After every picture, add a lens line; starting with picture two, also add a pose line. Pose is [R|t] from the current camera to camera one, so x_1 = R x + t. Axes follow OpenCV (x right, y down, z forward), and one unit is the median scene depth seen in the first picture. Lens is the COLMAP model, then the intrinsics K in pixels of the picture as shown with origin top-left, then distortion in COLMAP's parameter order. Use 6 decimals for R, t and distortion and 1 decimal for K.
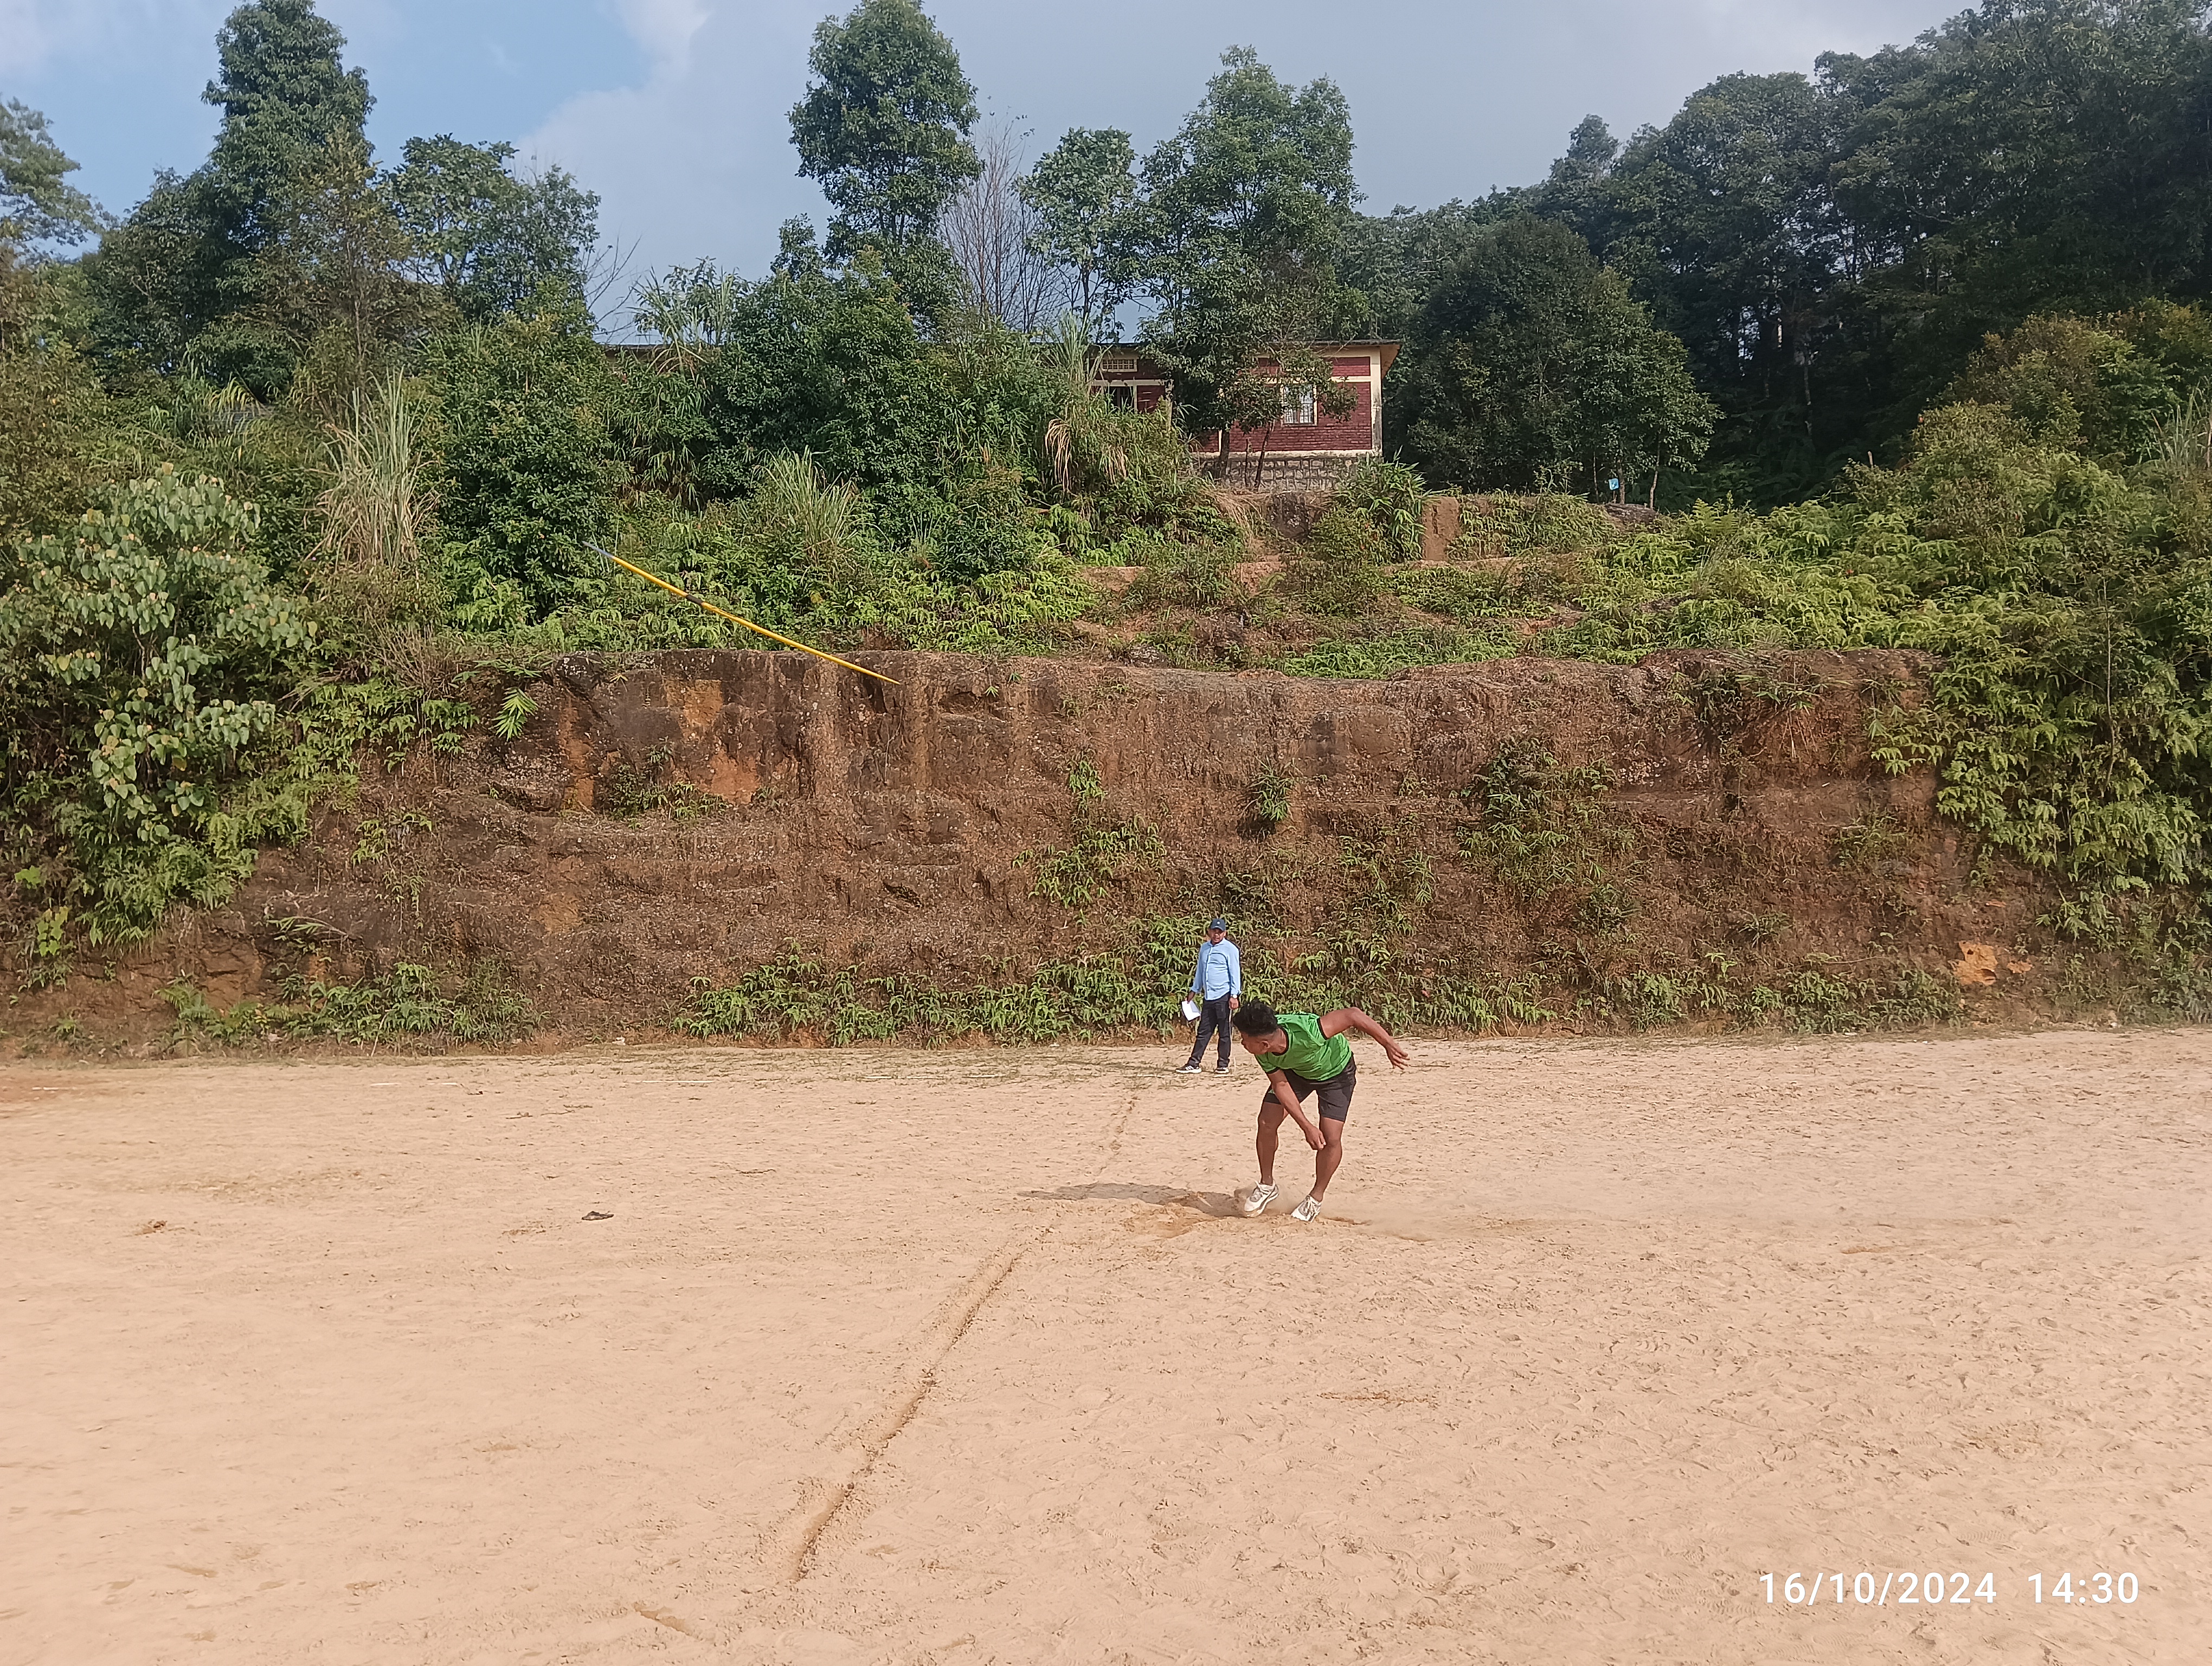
lens RADIAL K [[1628.8, 0, 1106.0], [0, 1628.8, 833.0], [0, 0, 1]] dist [0.037651, -0.076952]
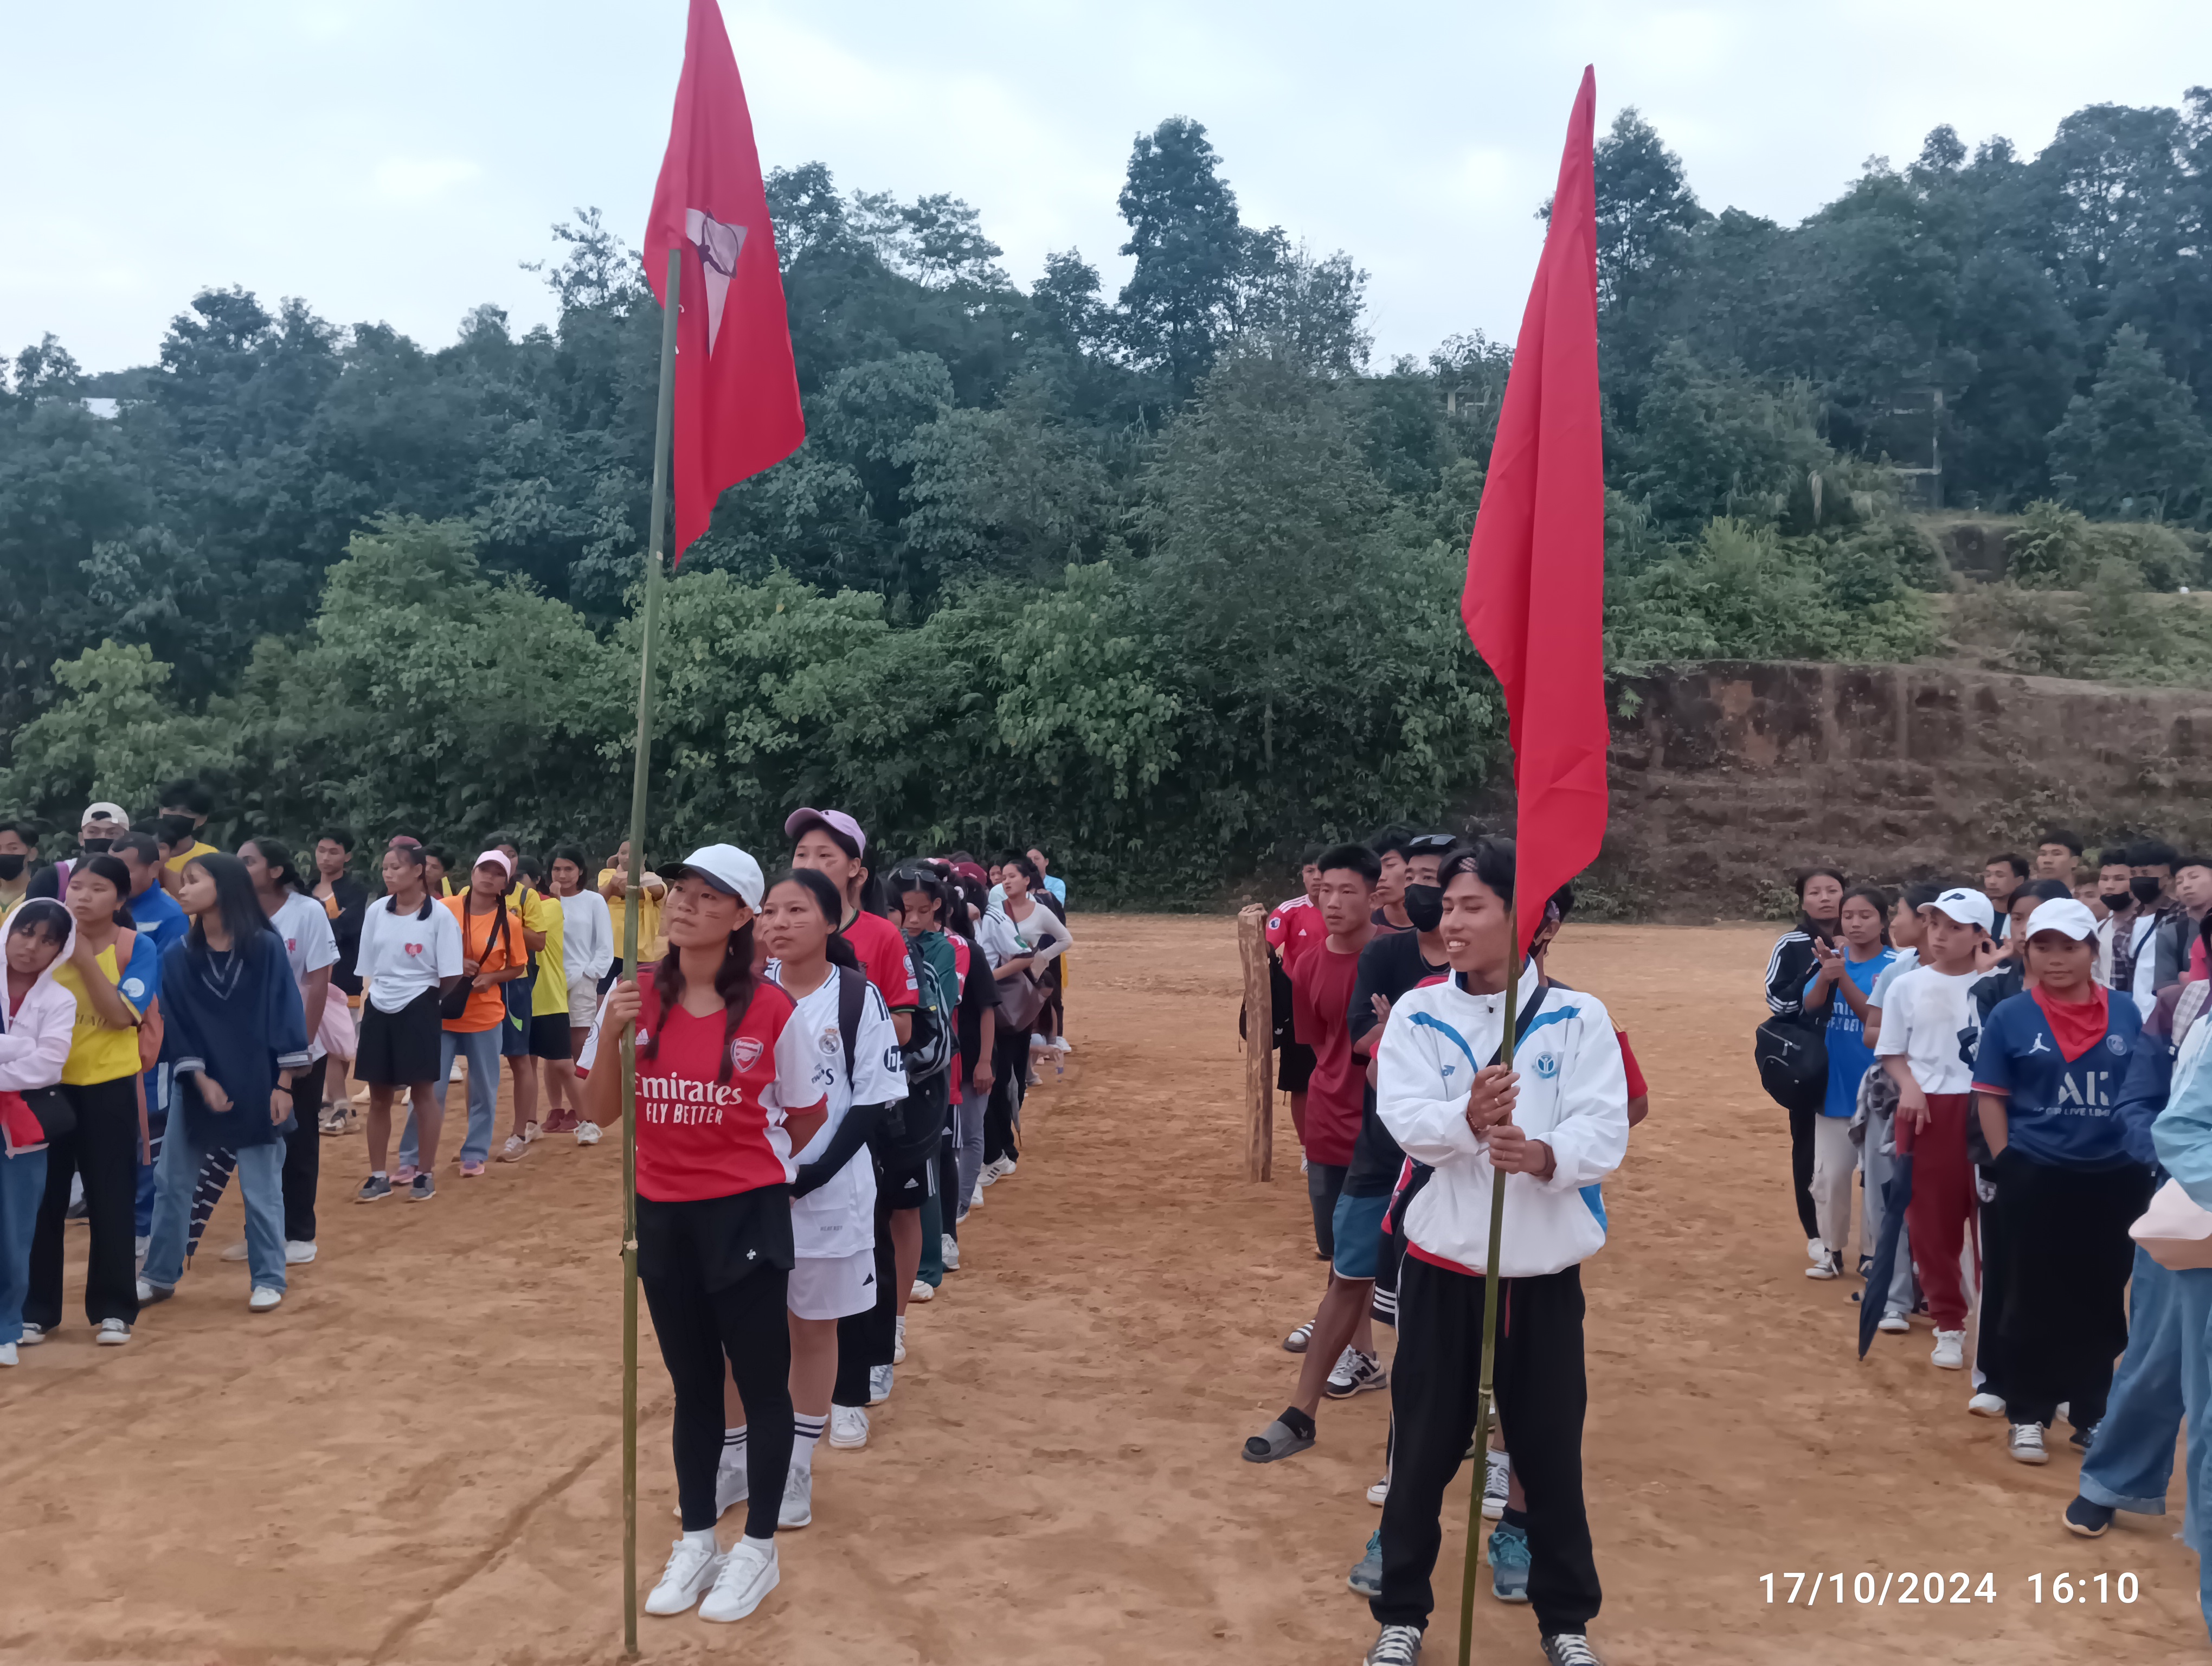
lens RADIAL K [[1628.8, 0, 1106.0], [0, 1628.8, 833.0], [0, 0, 1]] dist [0.037651, -0.076952]
pose [[0.998665, 0.024287, -0.045593, -0.757843], [-0.022106, 0.998614, 0.047766, -0.014137], [0.046690, -0.046695, 0.997817, -0.520808]]
